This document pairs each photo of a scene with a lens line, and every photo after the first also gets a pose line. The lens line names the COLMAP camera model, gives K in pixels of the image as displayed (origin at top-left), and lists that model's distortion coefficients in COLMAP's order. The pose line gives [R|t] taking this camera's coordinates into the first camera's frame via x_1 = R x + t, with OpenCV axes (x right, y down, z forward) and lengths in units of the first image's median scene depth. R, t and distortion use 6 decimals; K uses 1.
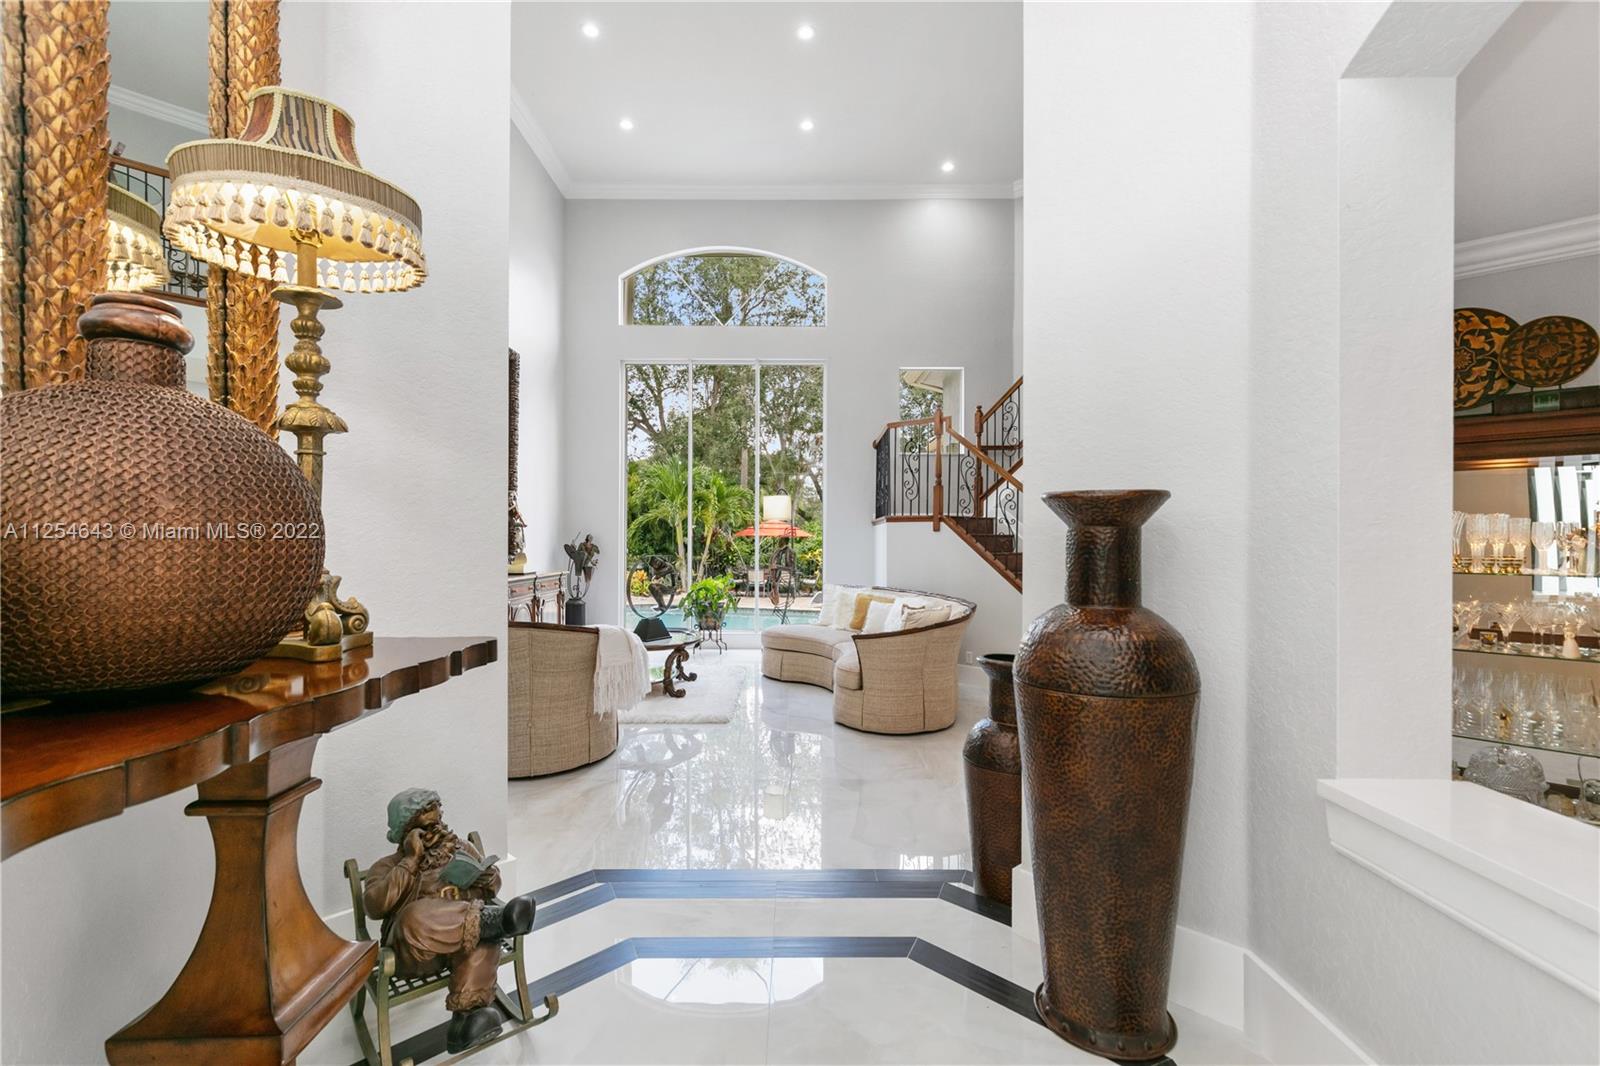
lens RADIAL K [[721.8, 0, 805.7], [0, 721.8, 541.6], [0, 0, 1]] dist [0.007046, 0.000066]
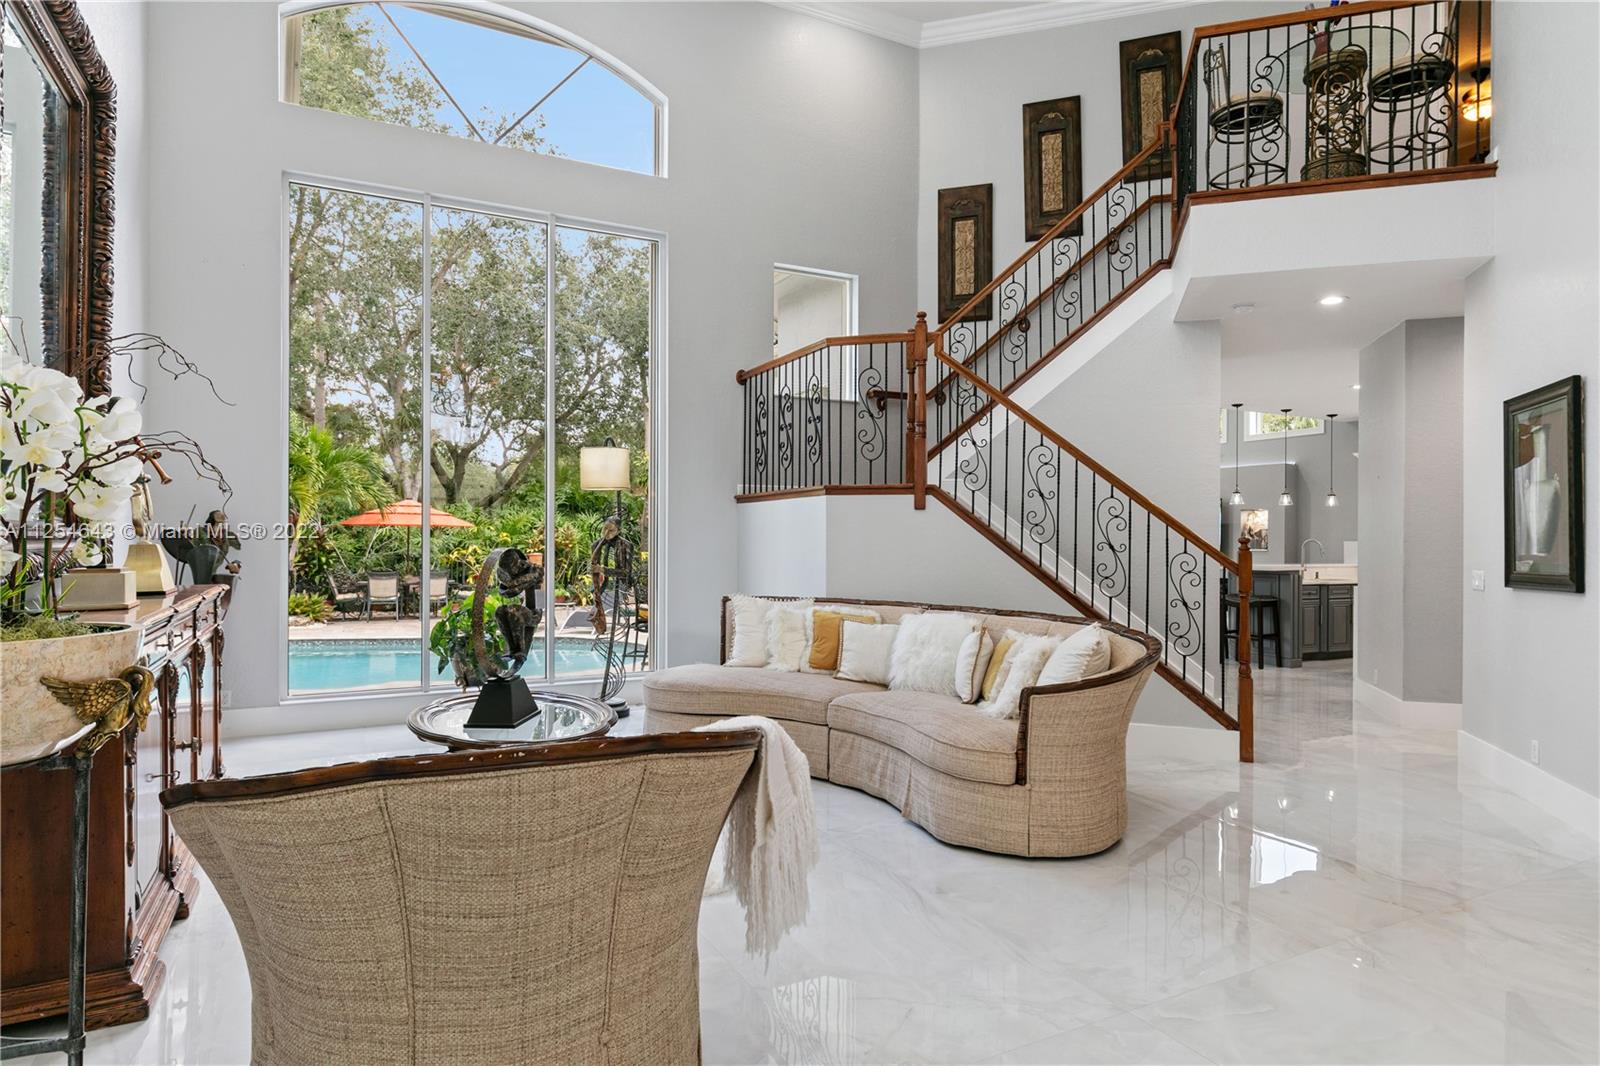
lens RADIAL K [[896.6, 0, 801.4], [0, 896.6, 538.6], [0, 0, 1]] dist [0.006783, 0.000302]
pose [[0.888905, -0.000439, 0.458091, -0.235426], [0.000669, 1.000000, -0.000340, 0.010302], [-0.458091, 0.000609, 0.888905, 0.281658]]
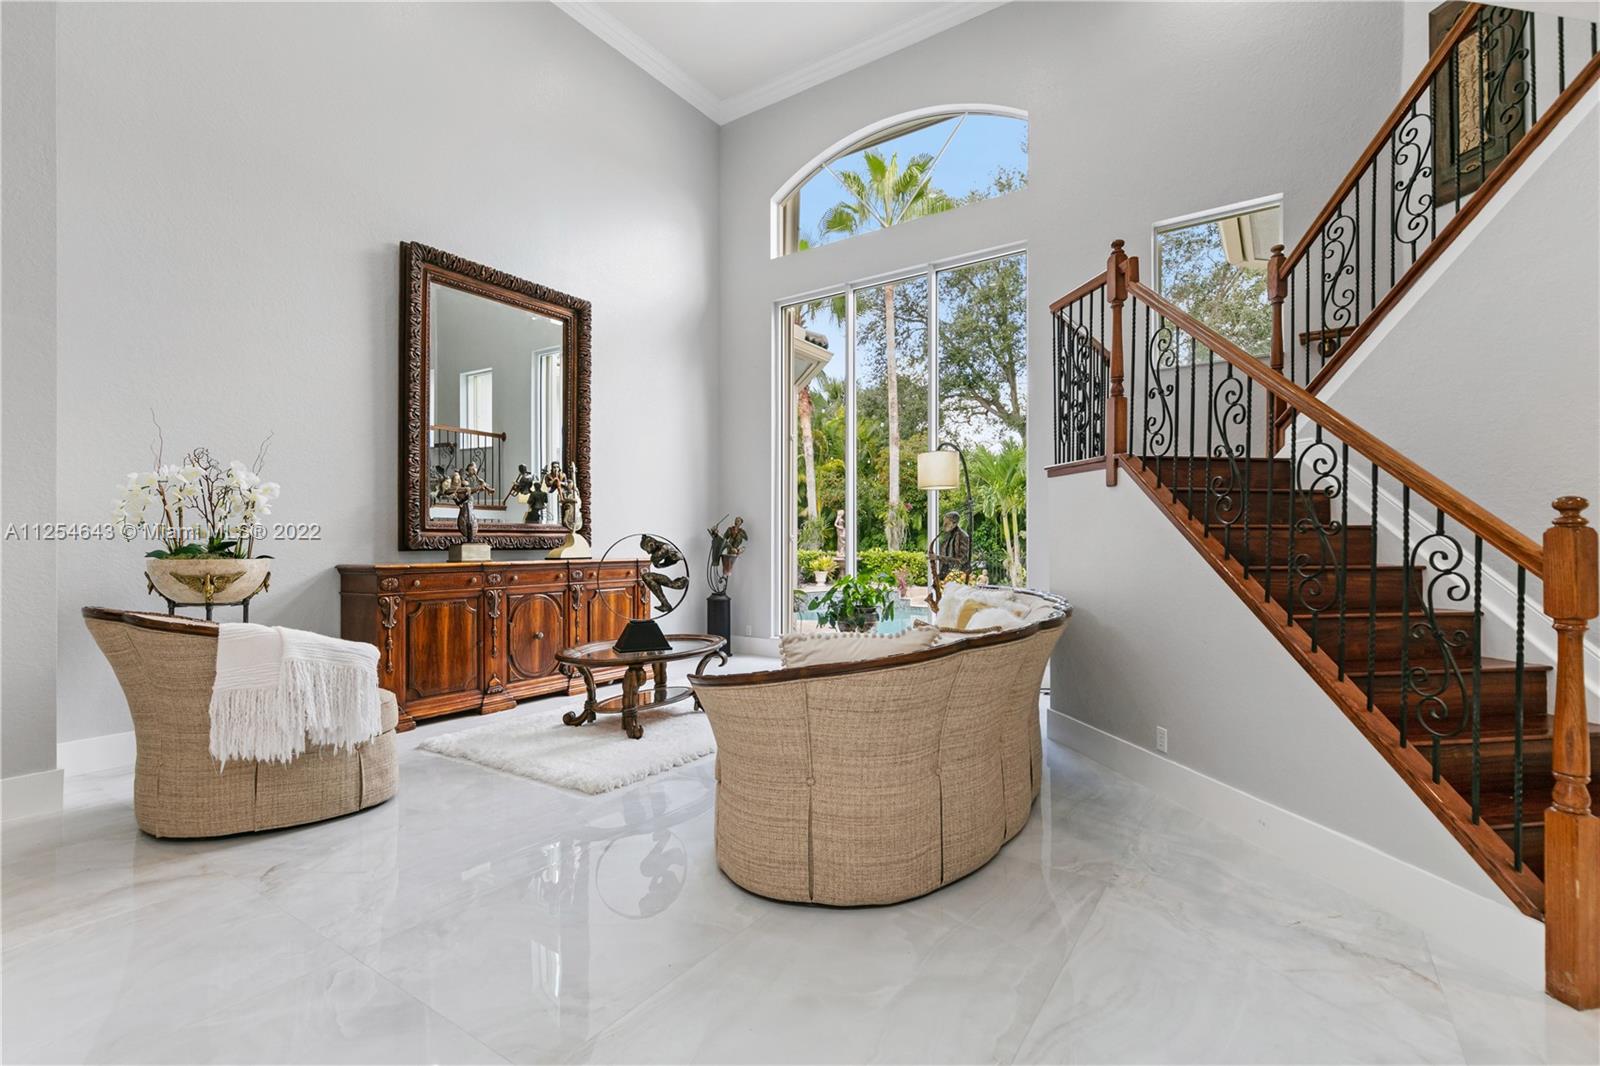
lens RADIAL K [[721.8, 0, 805.7], [0, 721.8, 541.6], [0, 0, 1]] dist [0.007046, 0.000066]
pose [[0.823874, -0.005256, -0.566749, 0.247366], [0.002897, 0.999983, -0.005061, 0.023296], [0.566766, 0.002528, 0.823875, 0.372830]]
